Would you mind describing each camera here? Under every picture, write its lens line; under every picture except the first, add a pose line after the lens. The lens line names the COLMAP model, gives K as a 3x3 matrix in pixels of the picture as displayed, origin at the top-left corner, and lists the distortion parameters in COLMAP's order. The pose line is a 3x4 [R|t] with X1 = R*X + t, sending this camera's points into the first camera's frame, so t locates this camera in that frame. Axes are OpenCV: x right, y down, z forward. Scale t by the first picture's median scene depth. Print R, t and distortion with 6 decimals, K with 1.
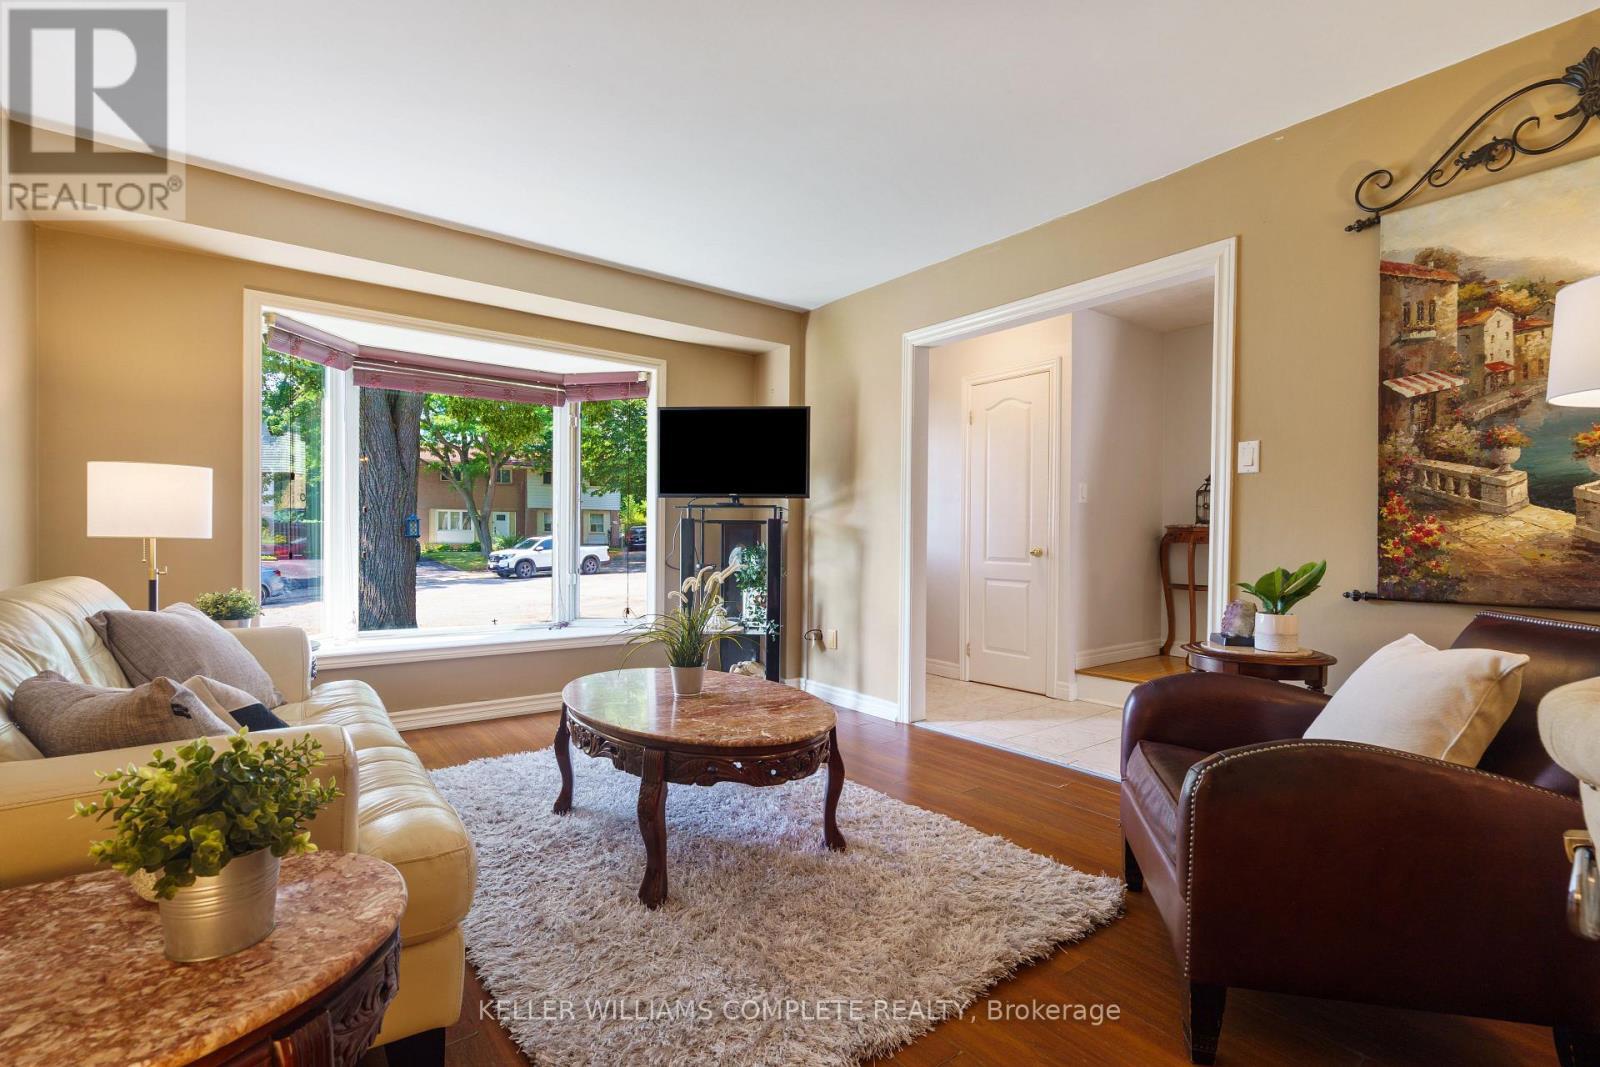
lens RADIAL K [[740.7, 0, 800.0], [0, 740.7, 533.5], [0, 0, 1]] dist [-0.000046, 0.000652]
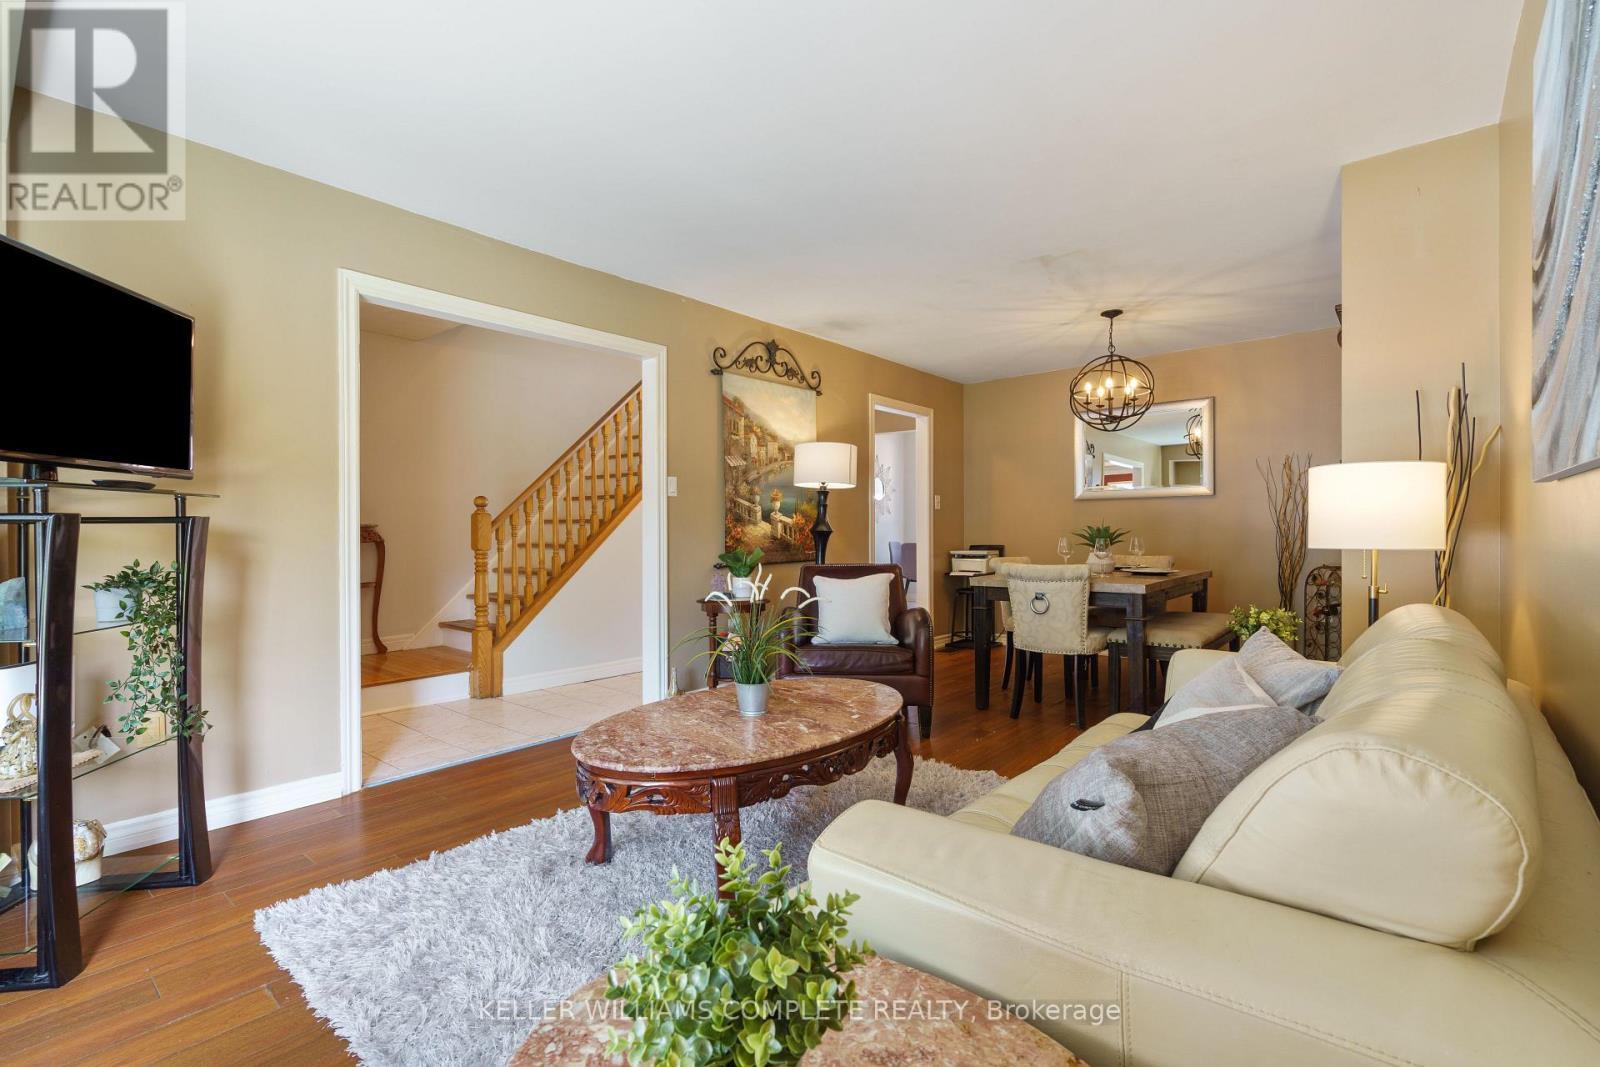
lens RADIAL K [[732.0, 0, 795.0], [0, 732.0, 518.0], [0, 0, 1]] dist [-0.001671, -0.000120]
pose [[-0.205917, 0.003158, 0.978564, -0.620472], [-0.000614, 0.999994, -0.003356, -0.018429], [-0.978569, -0.001292, -0.205914, 0.652469]]
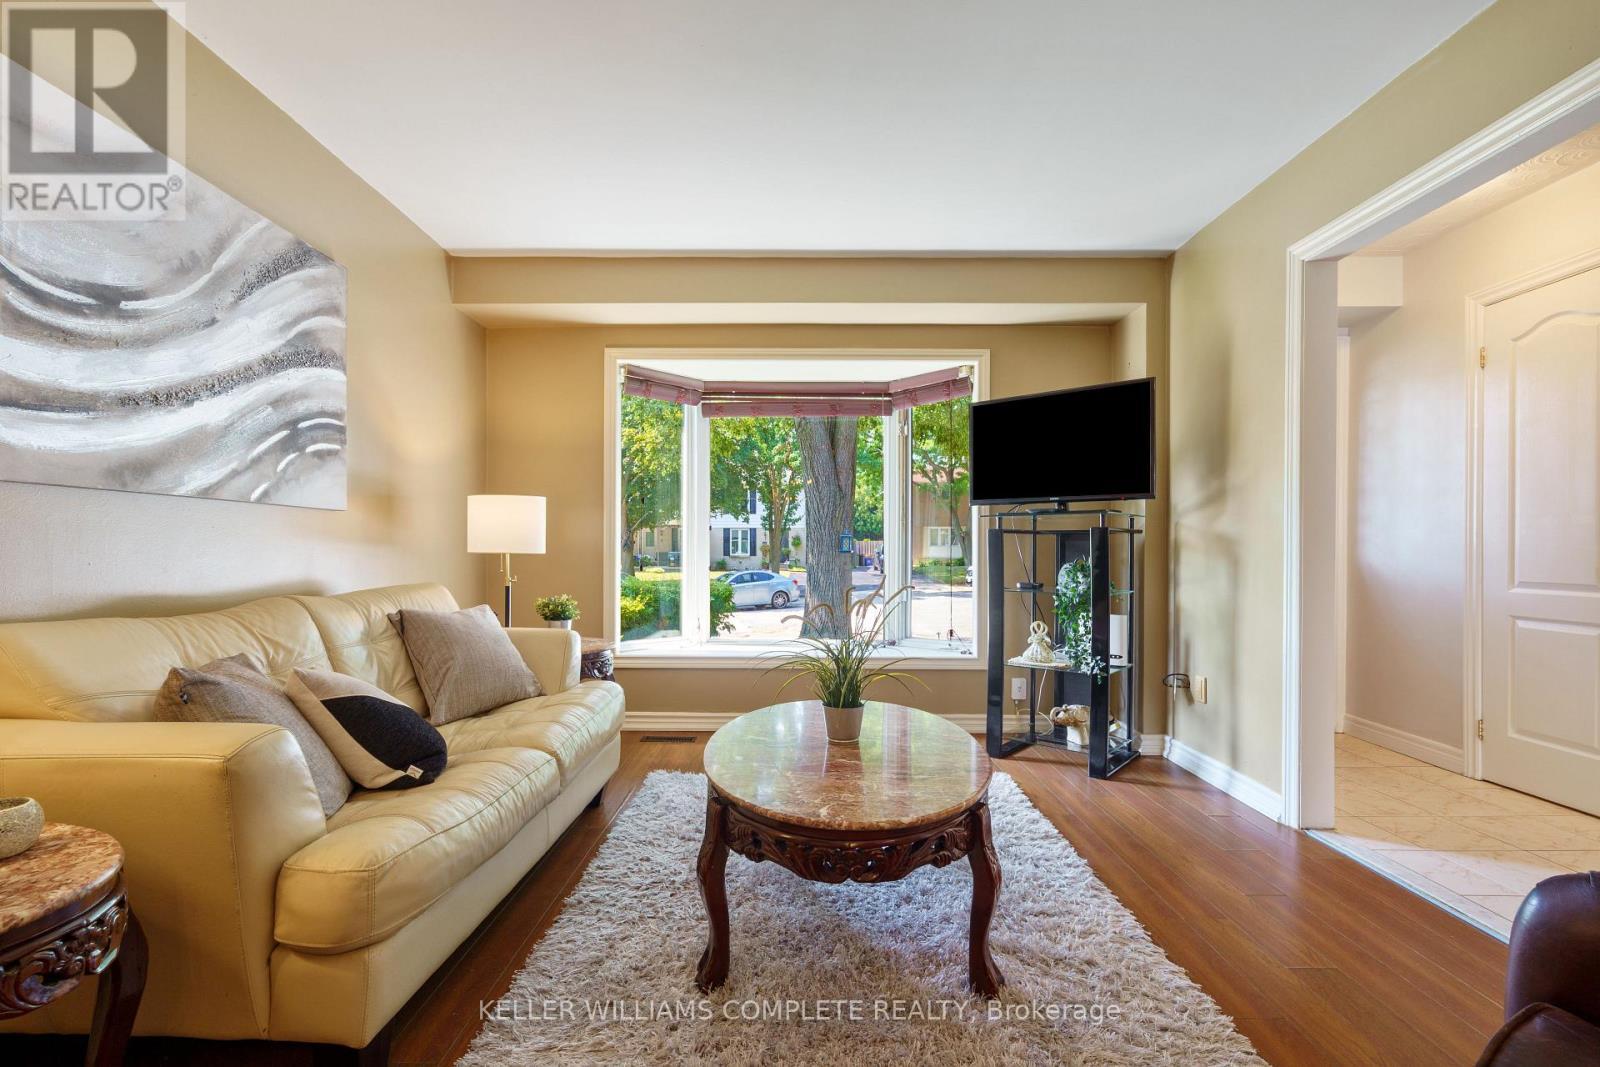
lens RADIAL K [[739.7, 0, 801.3], [0, 739.7, 544.5], [0, 0, 1]] dist [0.000112, 0.001450]
pose [[0.789554, -0.009810, -0.613603, 0.186333], [0.006456, 0.999950, -0.007679, 0.002602], [0.613647, 0.002101, 0.789578, 0.182489]]
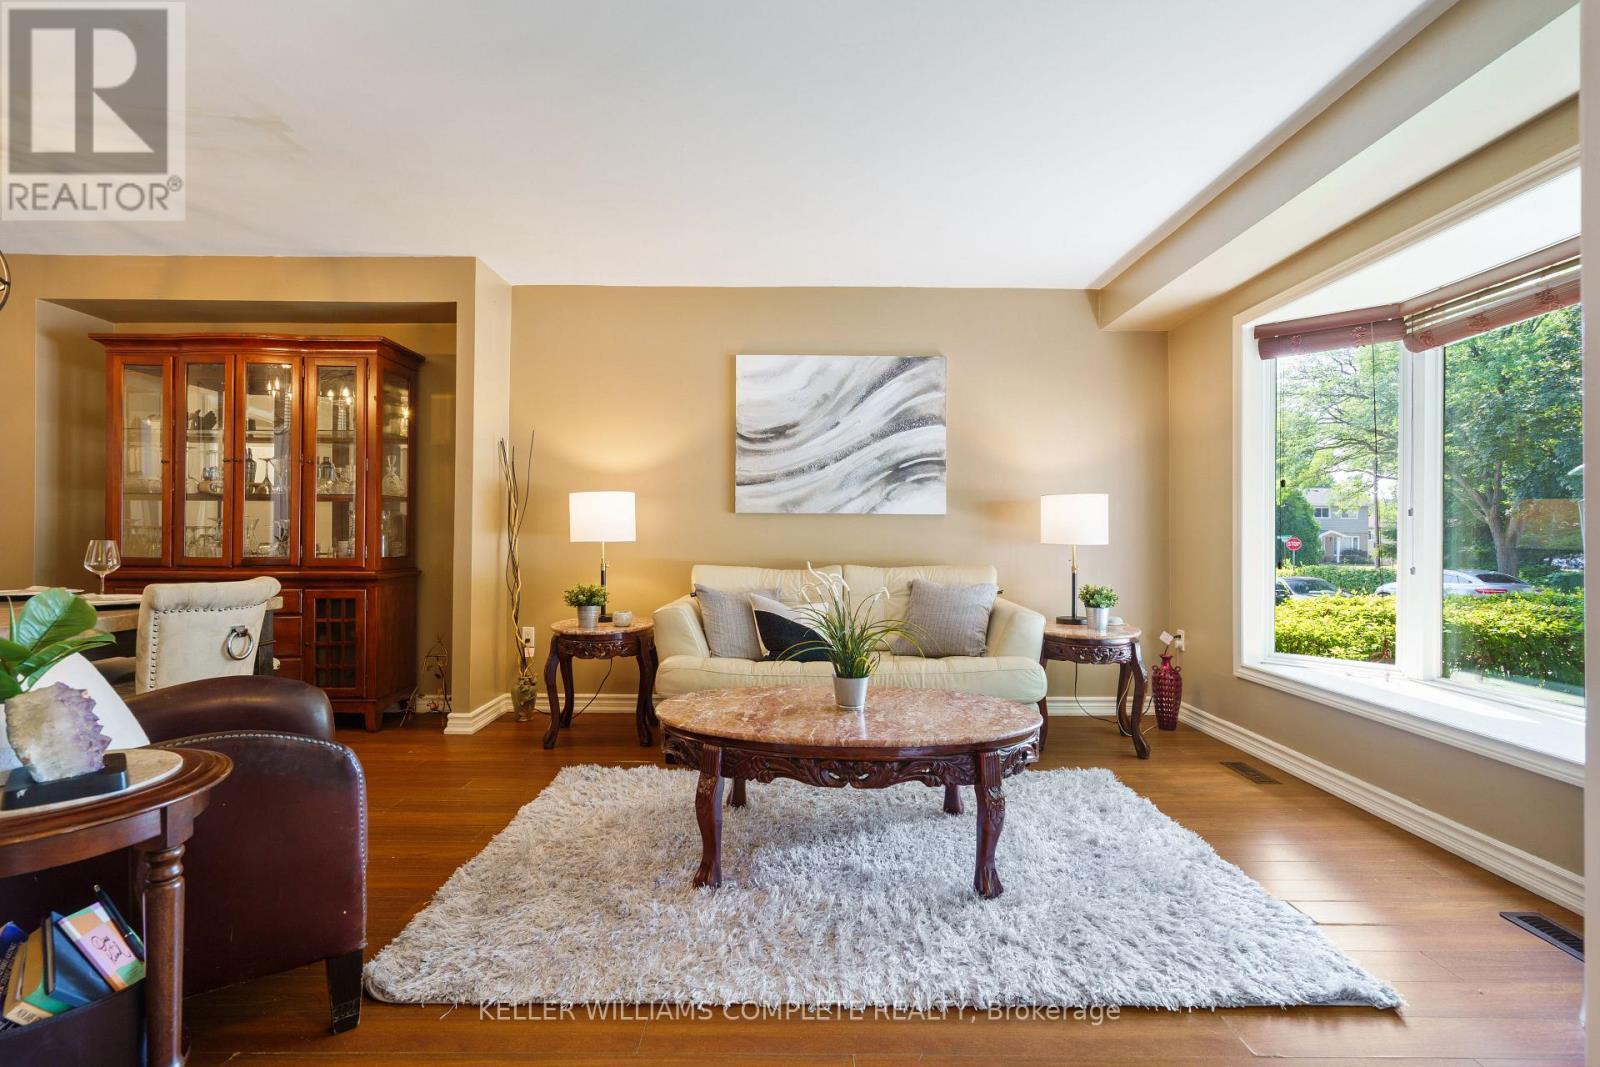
lens RADIAL K [[739.7, 0, 801.3], [0, 739.7, 544.5], [0, 0, 1]] dist [0.000112, 0.001450]
pose [[-0.604213, -0.002694, -0.796818, 0.383052], [-0.005464, 0.999985, 0.000762, 0.006750], [0.796804, 0.004814, -0.604219, 0.875945]]
